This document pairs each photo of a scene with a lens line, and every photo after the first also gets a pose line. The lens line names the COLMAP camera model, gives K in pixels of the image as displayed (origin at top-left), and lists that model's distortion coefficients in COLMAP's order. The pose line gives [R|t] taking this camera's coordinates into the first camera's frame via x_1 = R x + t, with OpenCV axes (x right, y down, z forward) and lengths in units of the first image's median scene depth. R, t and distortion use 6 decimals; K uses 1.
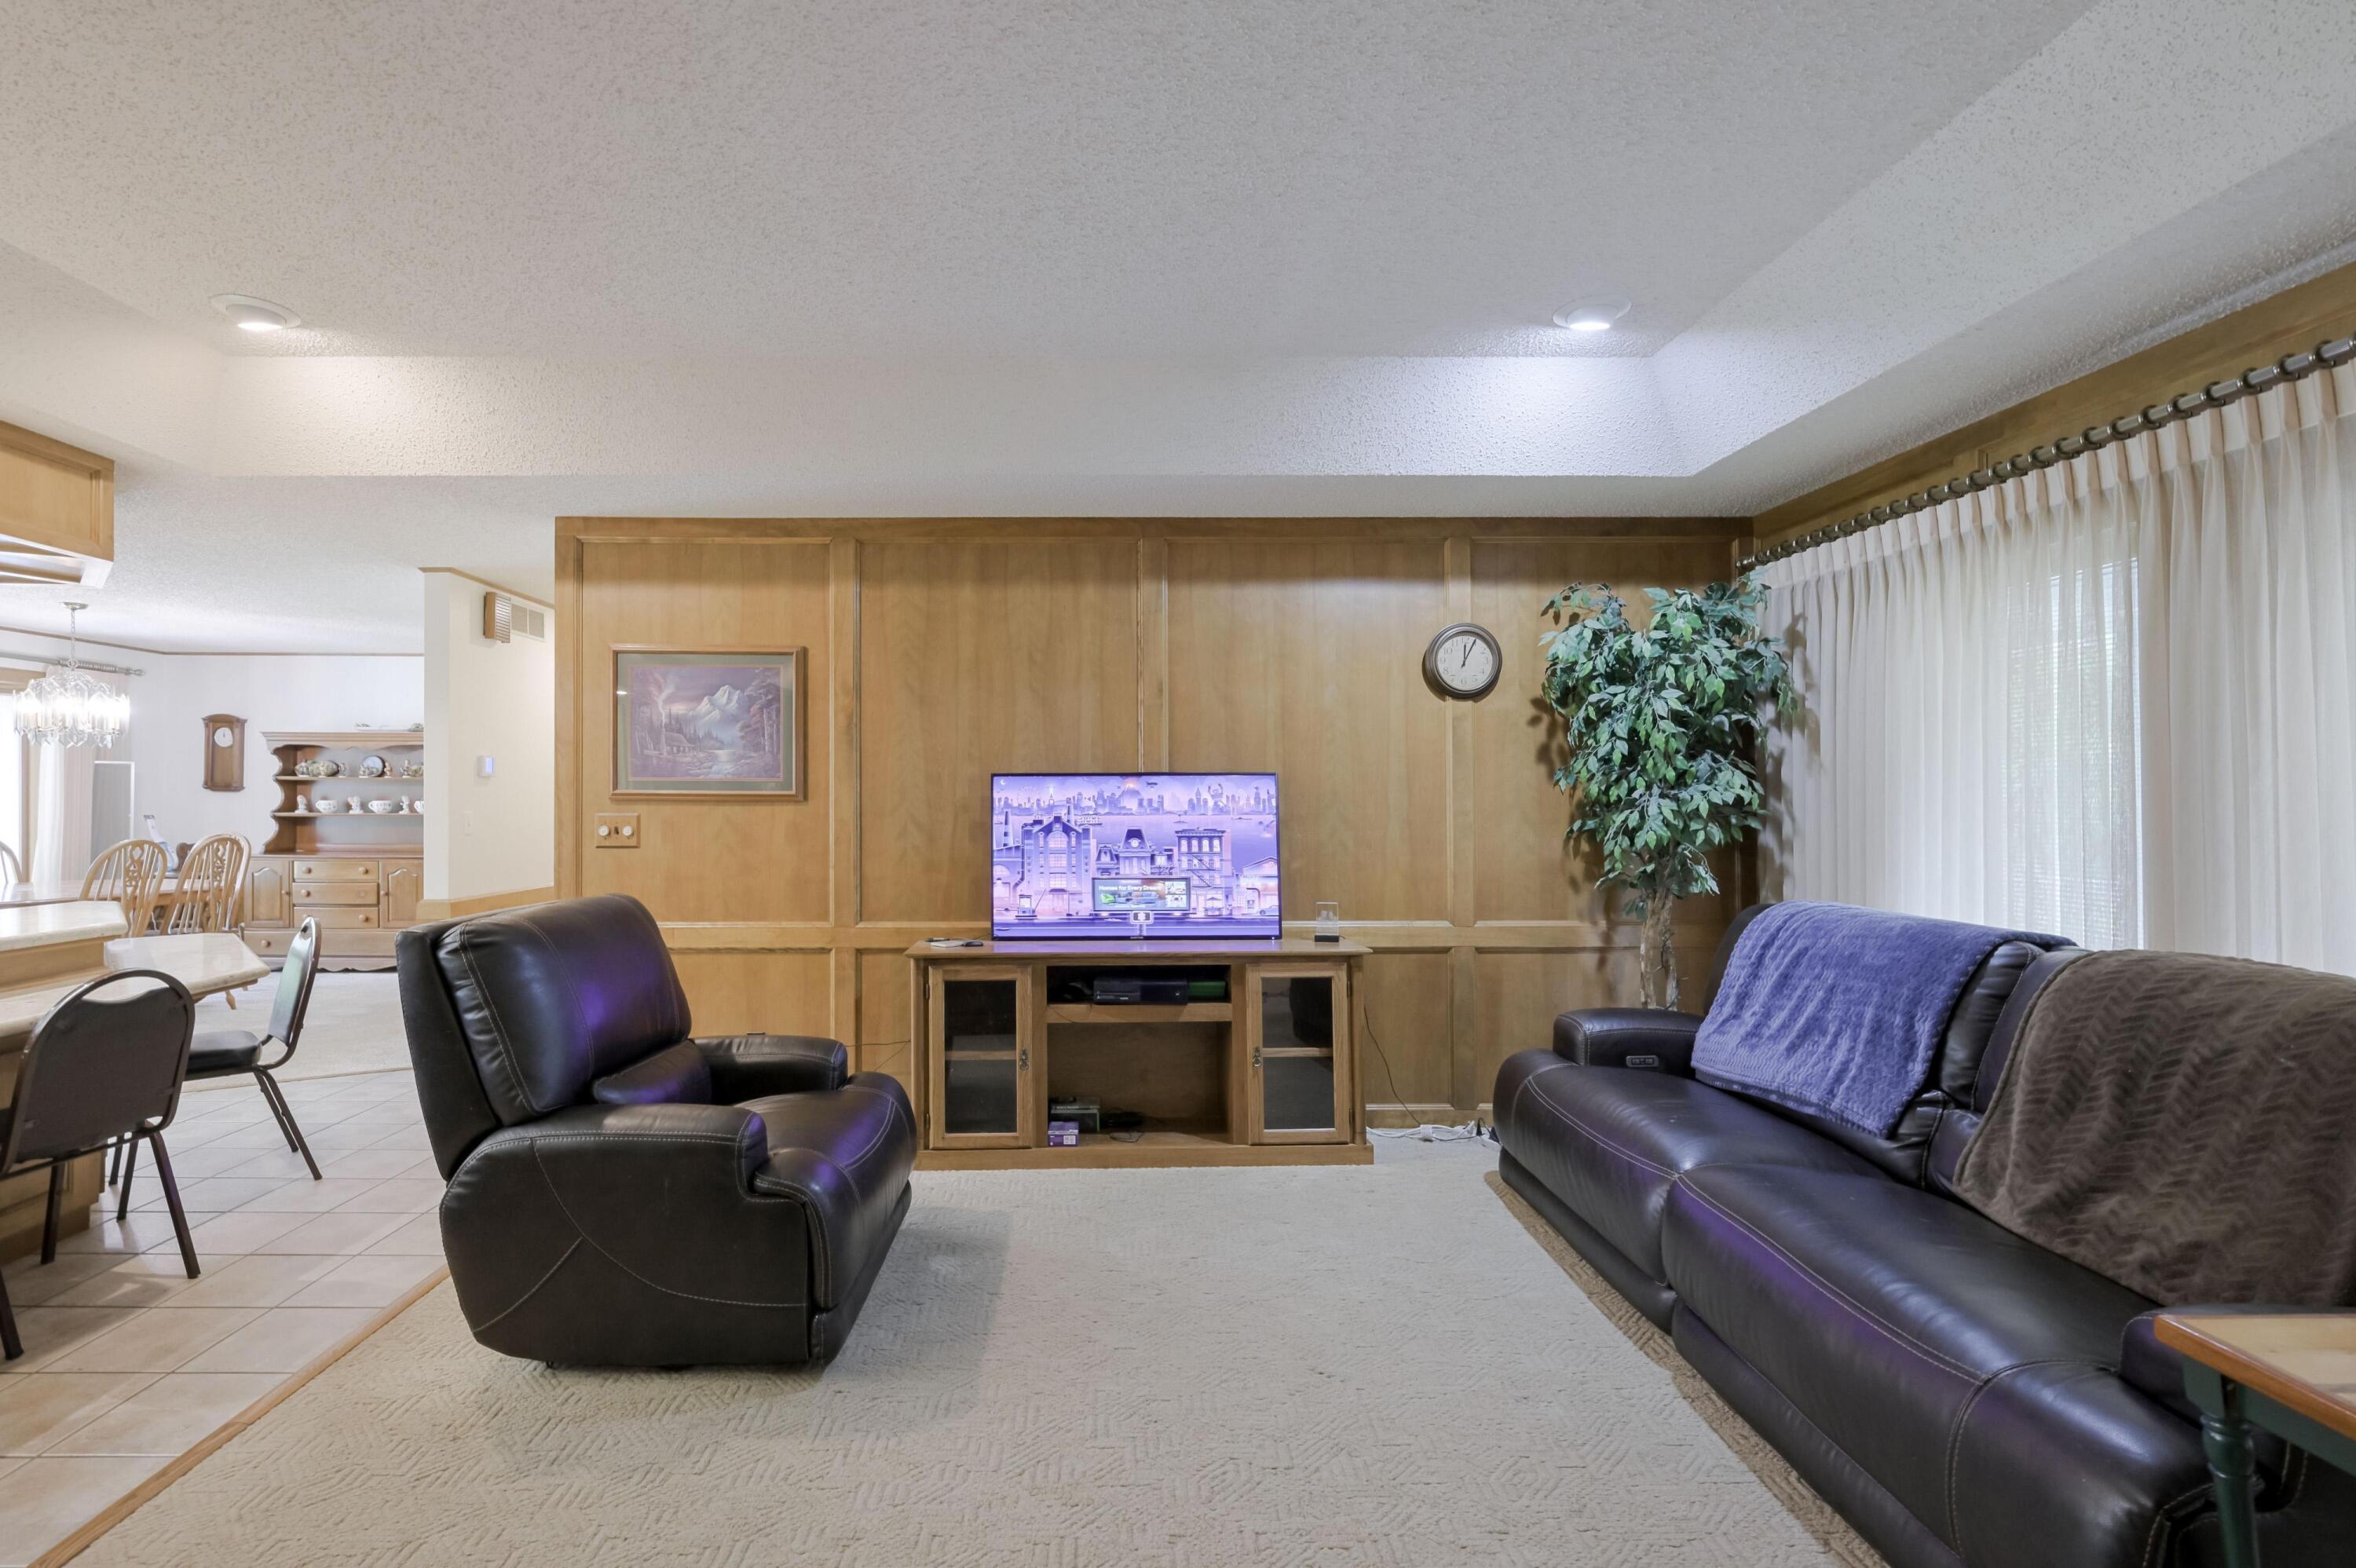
lens RADIAL K [[1074.3, 0, 1096.9], [0, 1074.3, 820.3], [0, 0, 1]] dist [-0.003630, -0.000195]
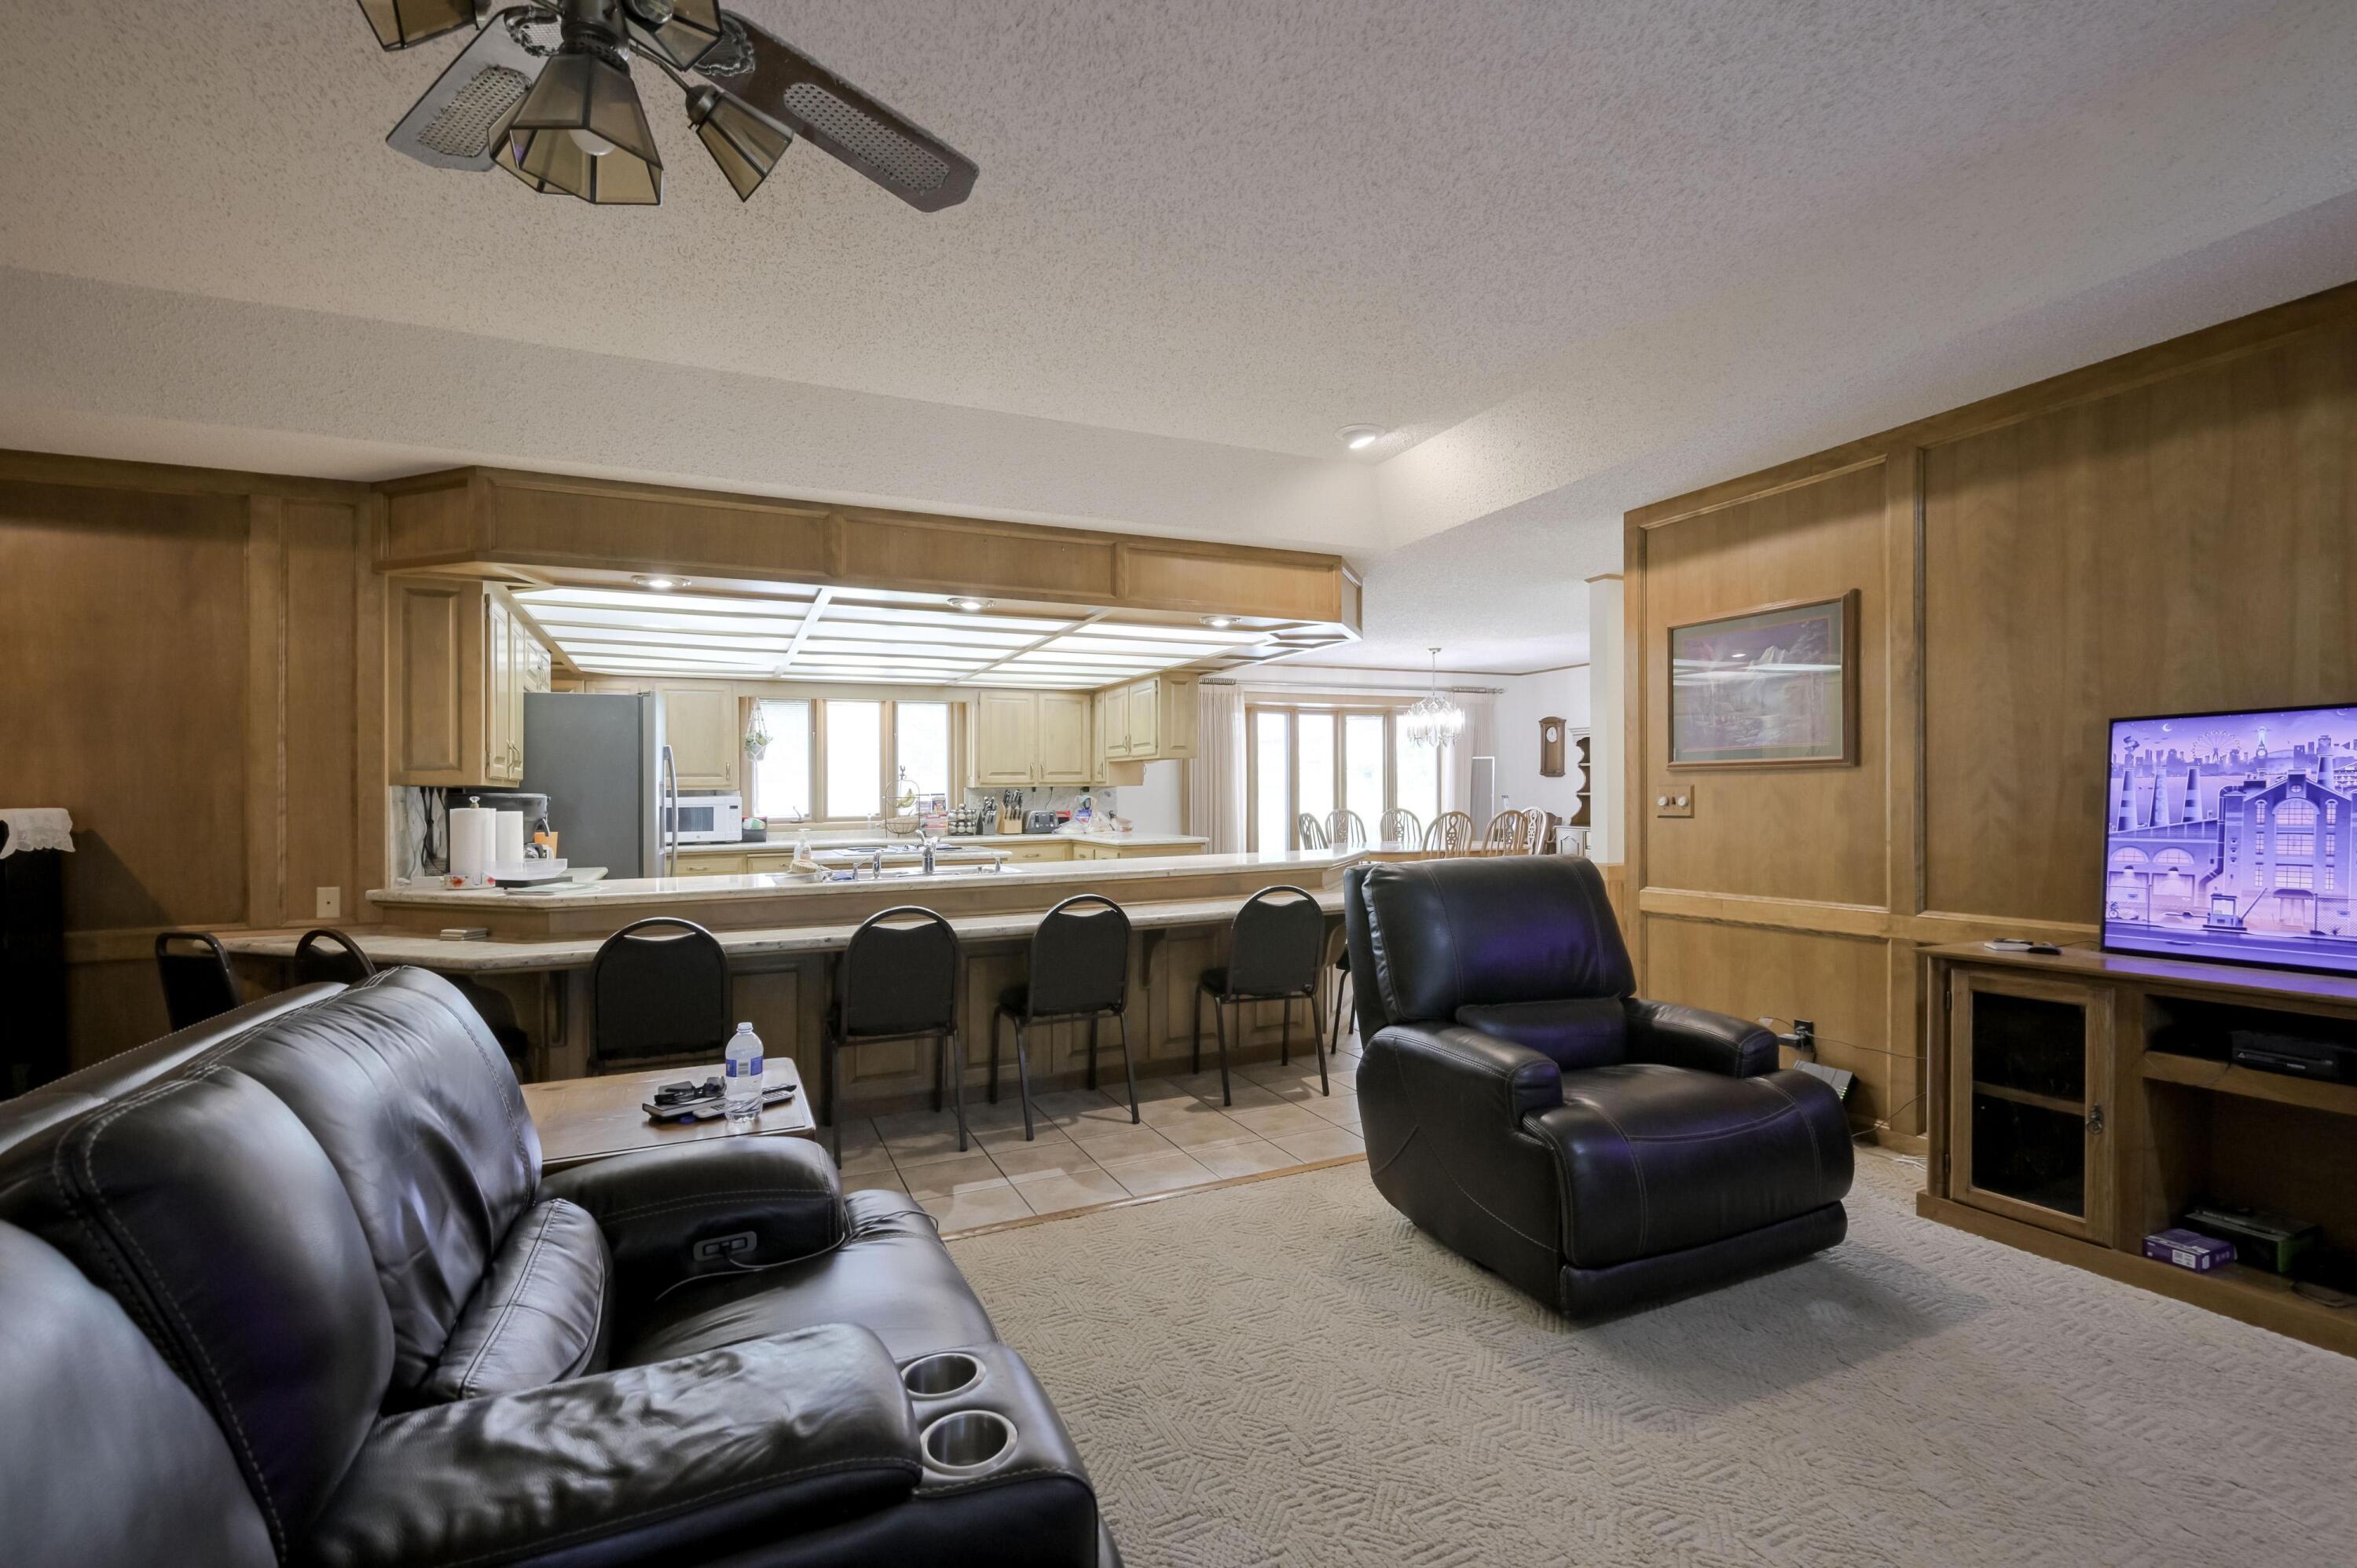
lens RADIAL K [[1039.1, 0, 1170.9], [0, 1039.1, 822.5], [0, 0, 1]] dist [-0.000589, -0.000248]
pose [[0.411355, 0.015711, -0.911340, 0.271690], [0.000635, 0.999846, 0.017523, 0.012692], [0.911475, -0.007787, 0.411282, 0.145423]]
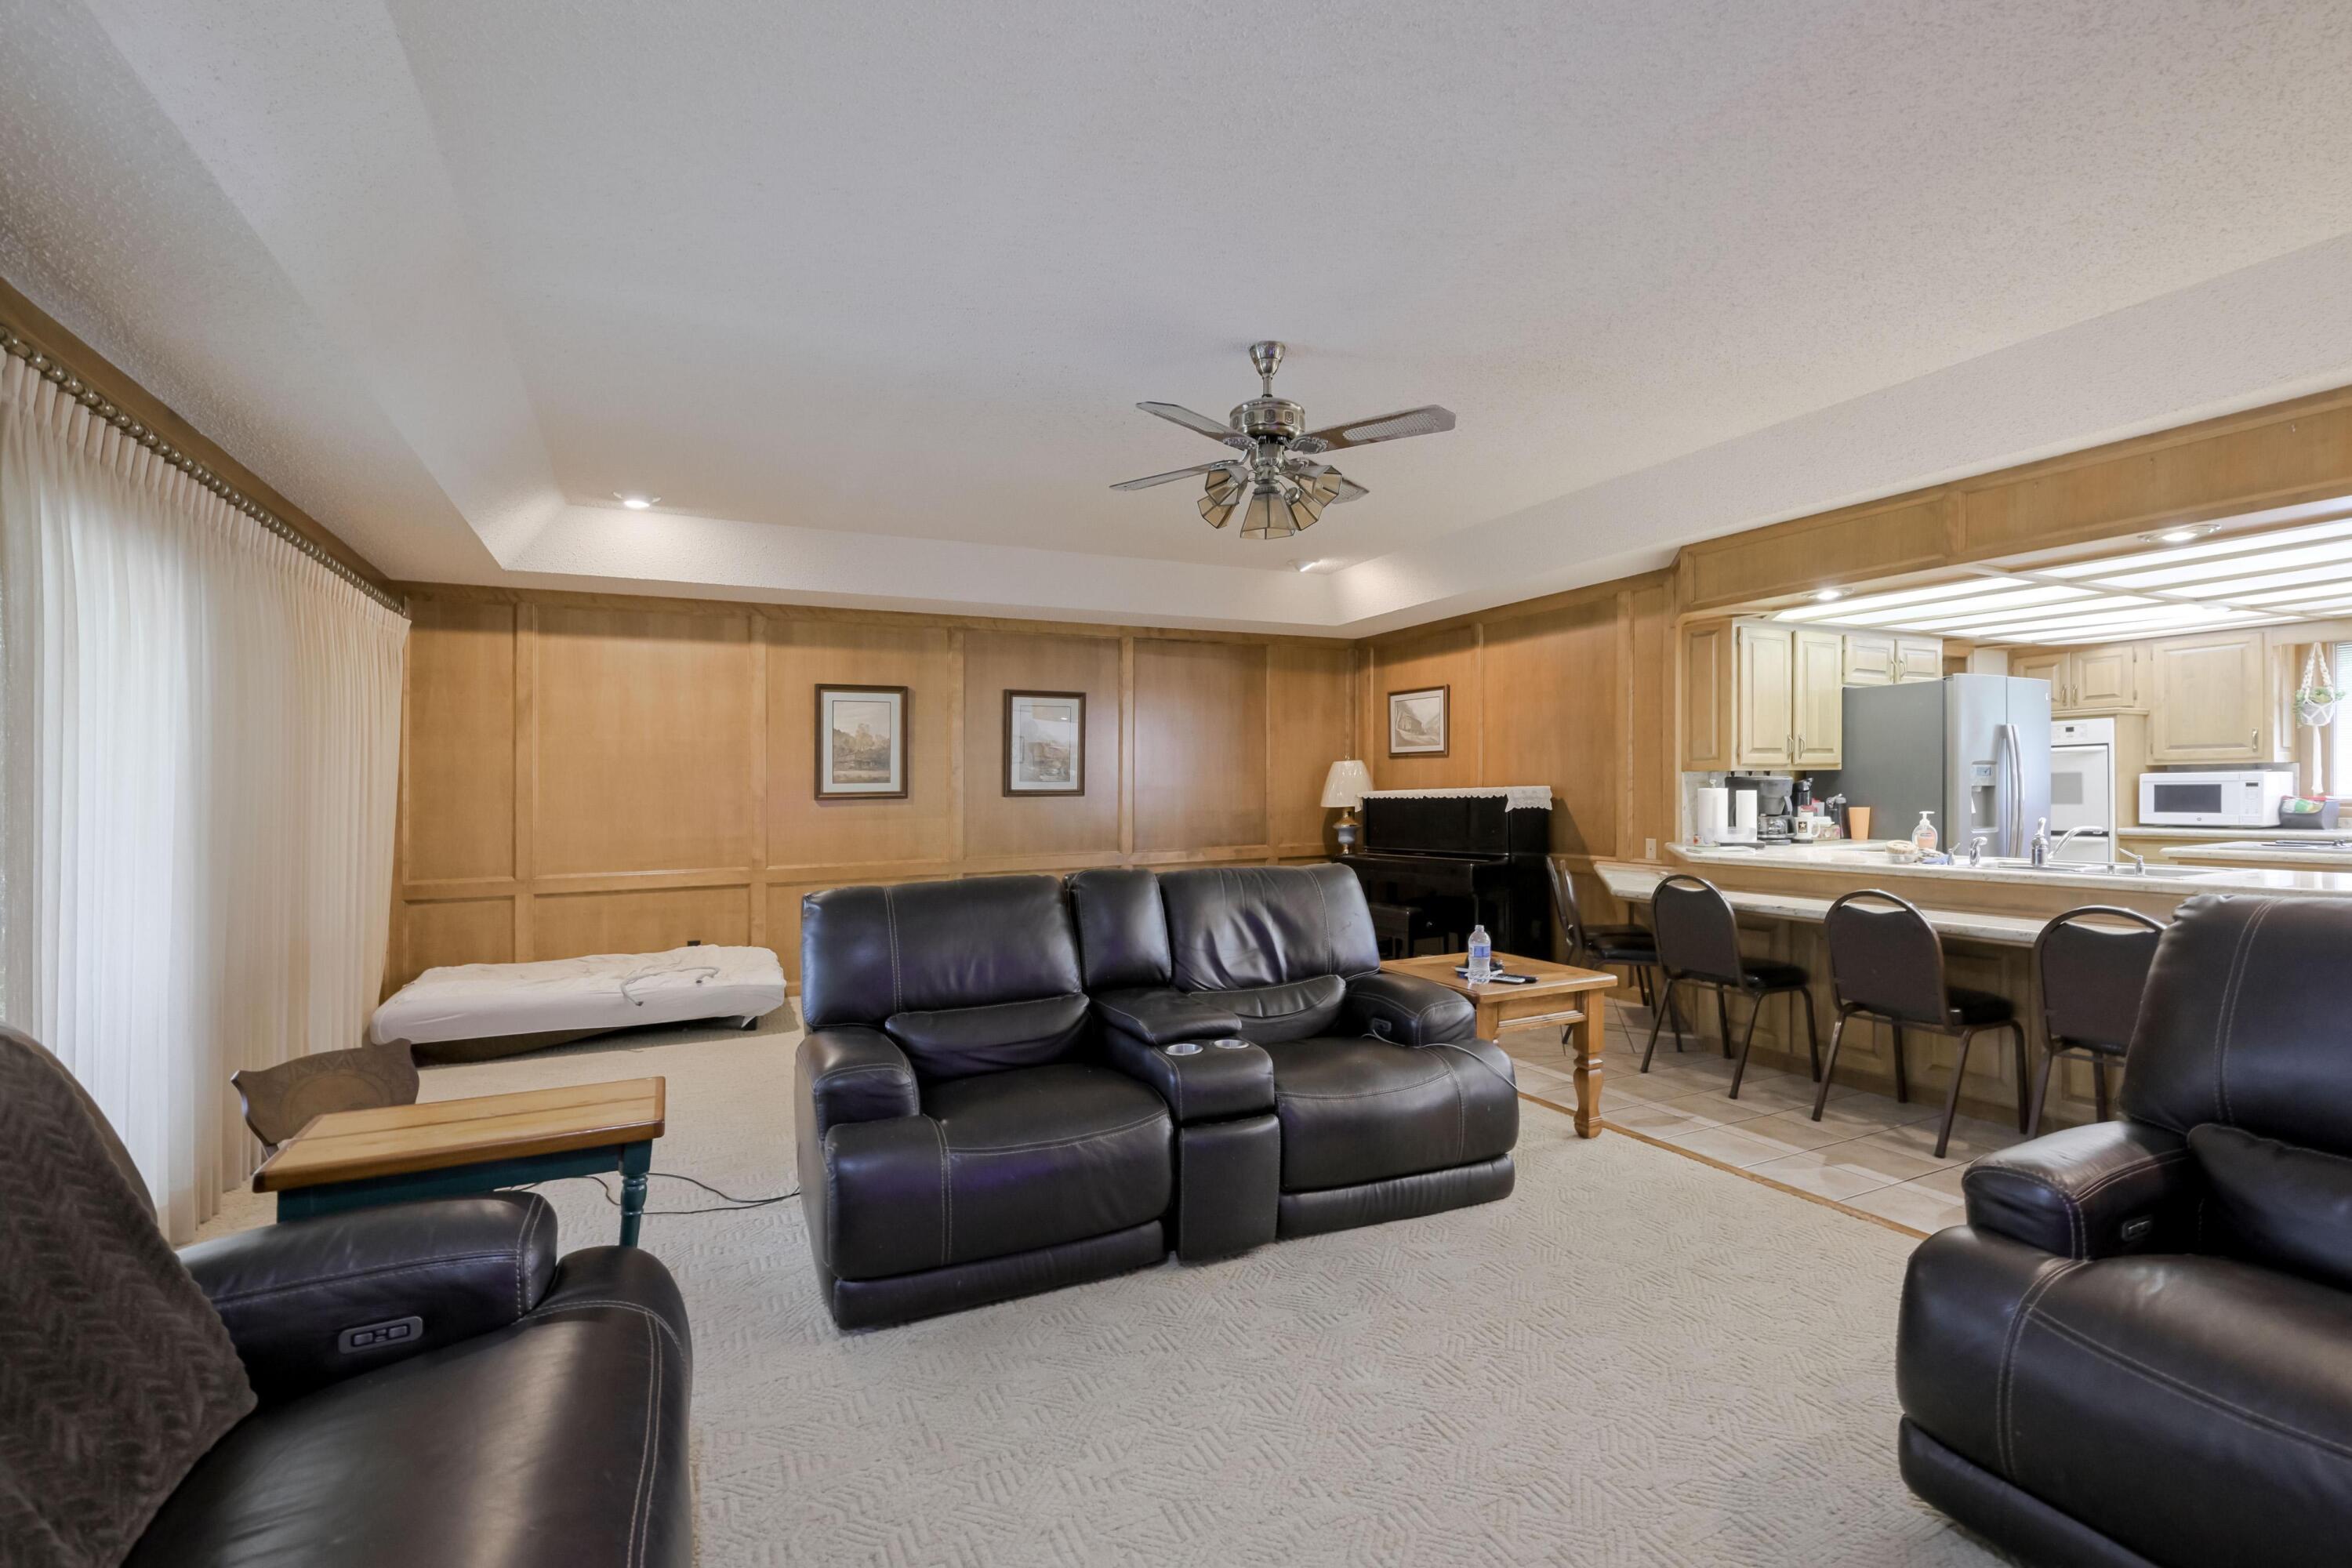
lens RADIAL K [[1036.9, 0, 1174.3], [0, 1036.9, 788.9], [0, 0, 1]] dist [-0.000589, -0.000248]
pose [[-0.901574, 0.009923, -0.432512, 0.309369], [0.004850, 0.999906, 0.012831, -0.002516], [0.432598, 0.009471, -0.901537, 0.814344]]
